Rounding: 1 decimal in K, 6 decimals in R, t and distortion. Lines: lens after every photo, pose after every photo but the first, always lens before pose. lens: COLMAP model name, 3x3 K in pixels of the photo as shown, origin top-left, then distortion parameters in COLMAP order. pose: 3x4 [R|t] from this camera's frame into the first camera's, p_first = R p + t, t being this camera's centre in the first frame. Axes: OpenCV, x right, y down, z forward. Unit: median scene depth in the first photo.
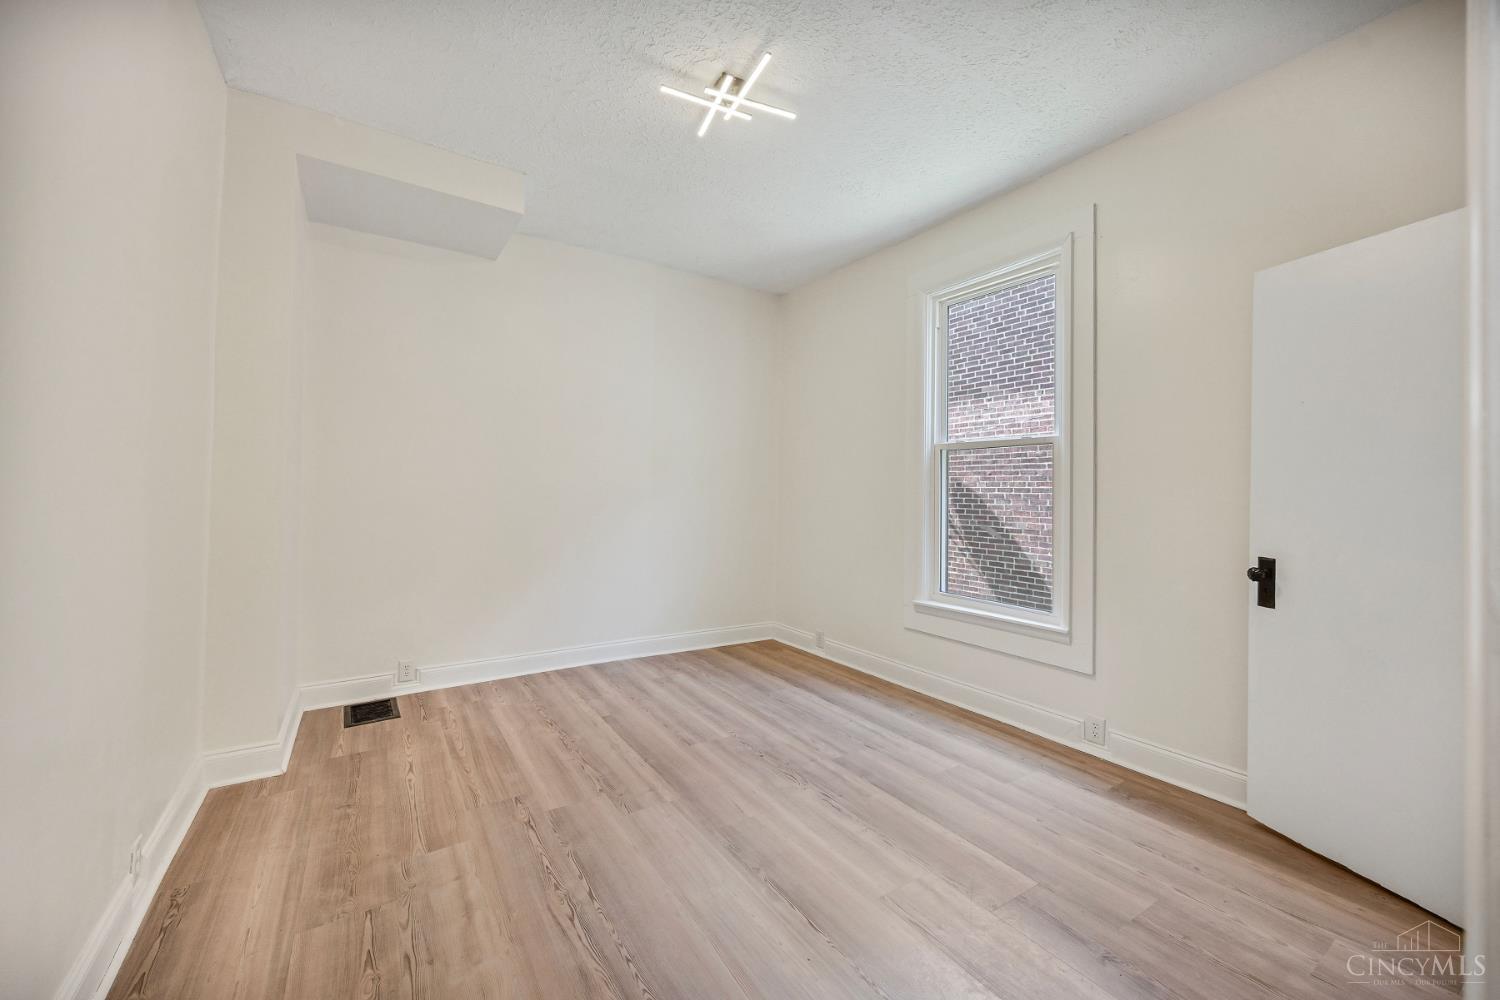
lens RADIAL K [[571.4, 0, 745.8], [0, 571.4, 507.5], [0, 0, 1]] dist [0.000301, 0.000047]
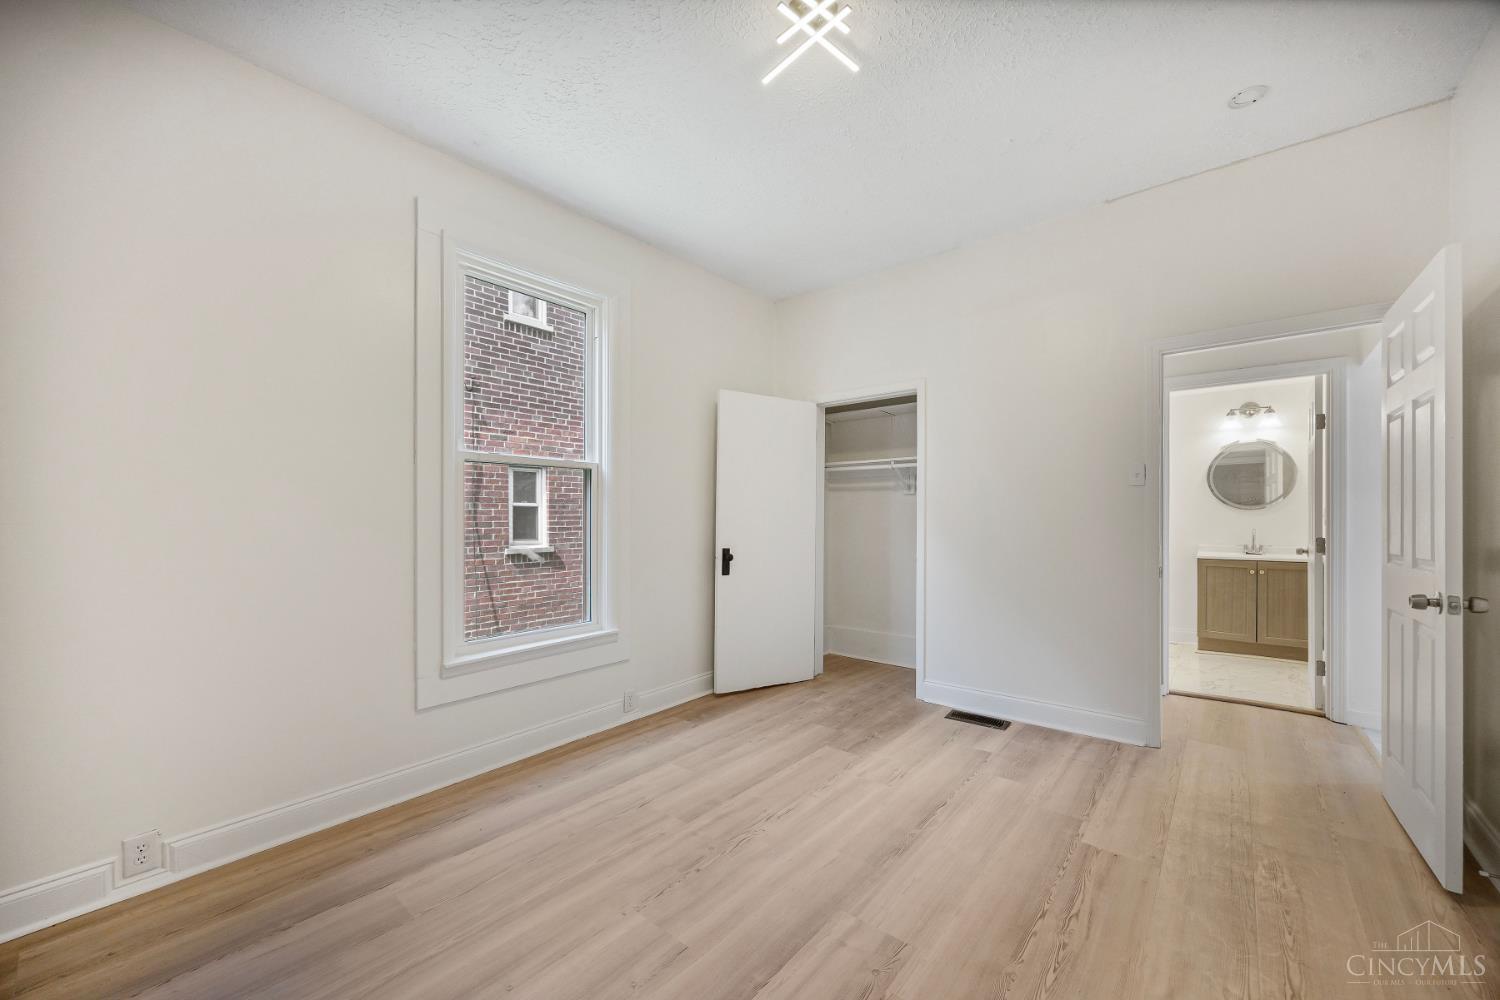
lens RADIAL K [[571.4, 0, 745.8], [0, 571.4, 507.5], [0, 0, 1]] dist [0.000301, 0.000047]
pose [[-0.280327, 0.007247, 0.959877, -0.769275], [0.026267, 0.999655, 0.000124, -0.037531], [-0.959545, 0.025248, -0.280421, 1.240231]]
